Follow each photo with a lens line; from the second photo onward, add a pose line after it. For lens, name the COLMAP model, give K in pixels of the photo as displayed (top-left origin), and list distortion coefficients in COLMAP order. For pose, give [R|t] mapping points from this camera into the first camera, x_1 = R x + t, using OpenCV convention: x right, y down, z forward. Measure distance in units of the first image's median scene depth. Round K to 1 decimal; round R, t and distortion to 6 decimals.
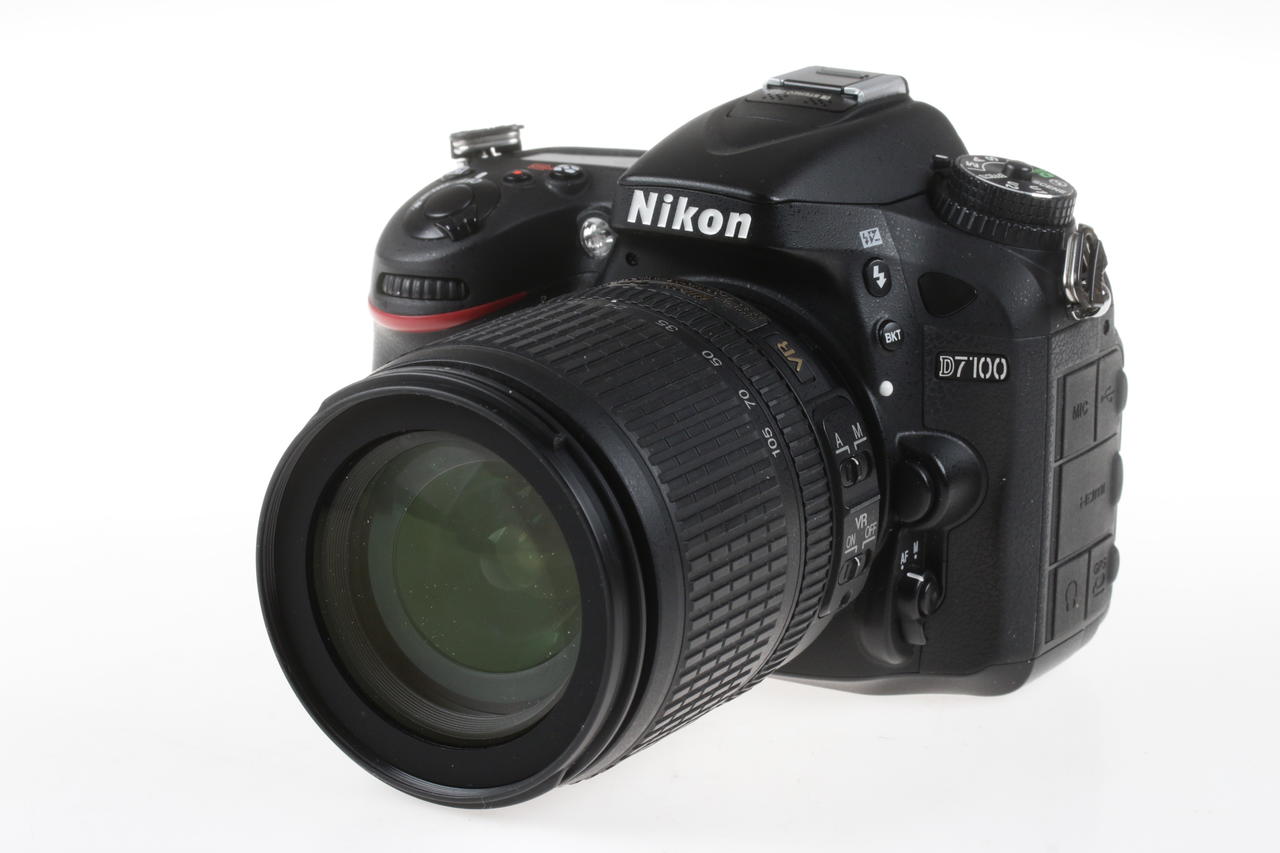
lens RADIAL K [[3567.7, 0, 640.0], [0, 3567.7, 426.5], [0, 0, 1]] dist [0.146312, -0.208883]
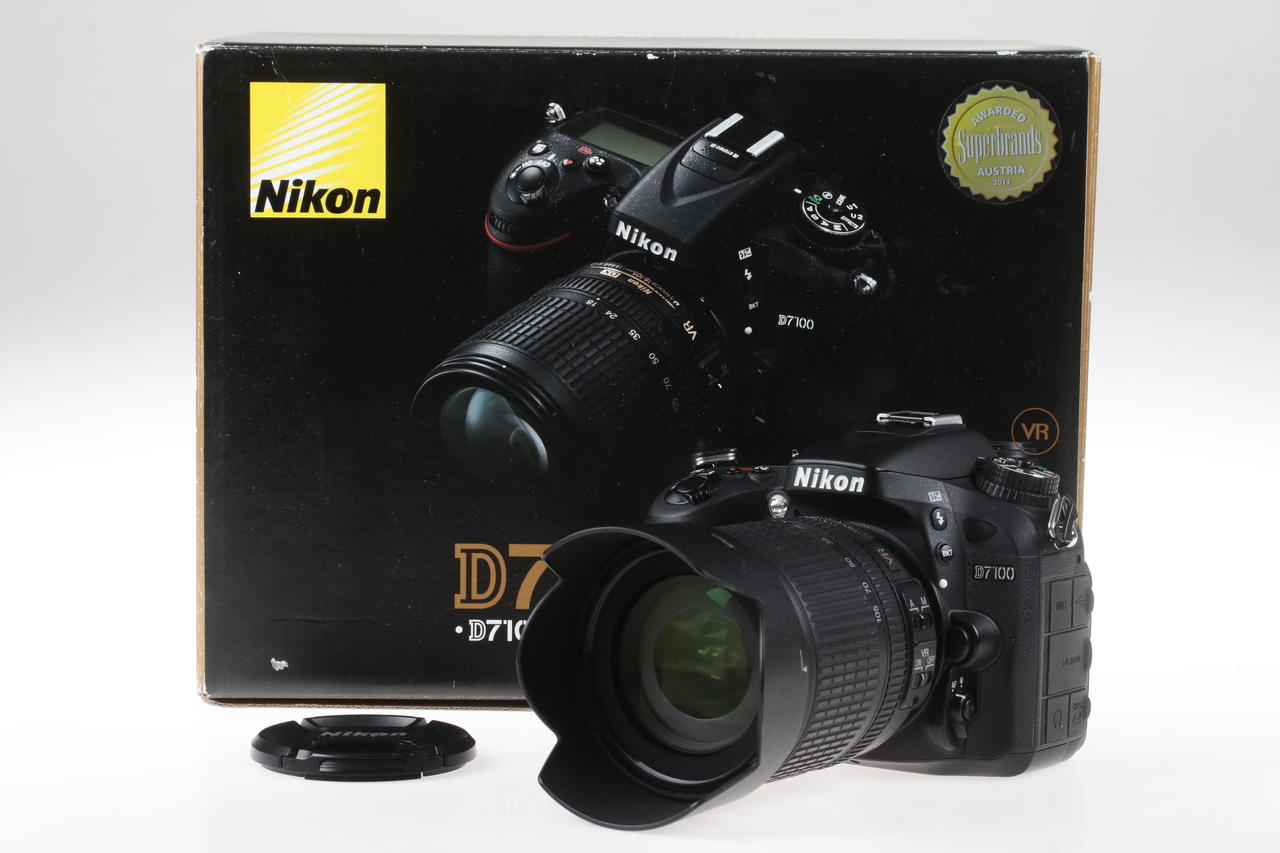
lens RADIAL K [[3567.7, 0, 640.0], [0, 3567.7, 426.5], [0, 0, 1]] dist [0.146312, -0.208883]
pose [[0.997168, 0.012773, -0.074114, 0.049839], [-0.026049, 0.983129, -0.181047, 0.229042], [0.070551, 0.182464, 0.980678, -0.704005]]
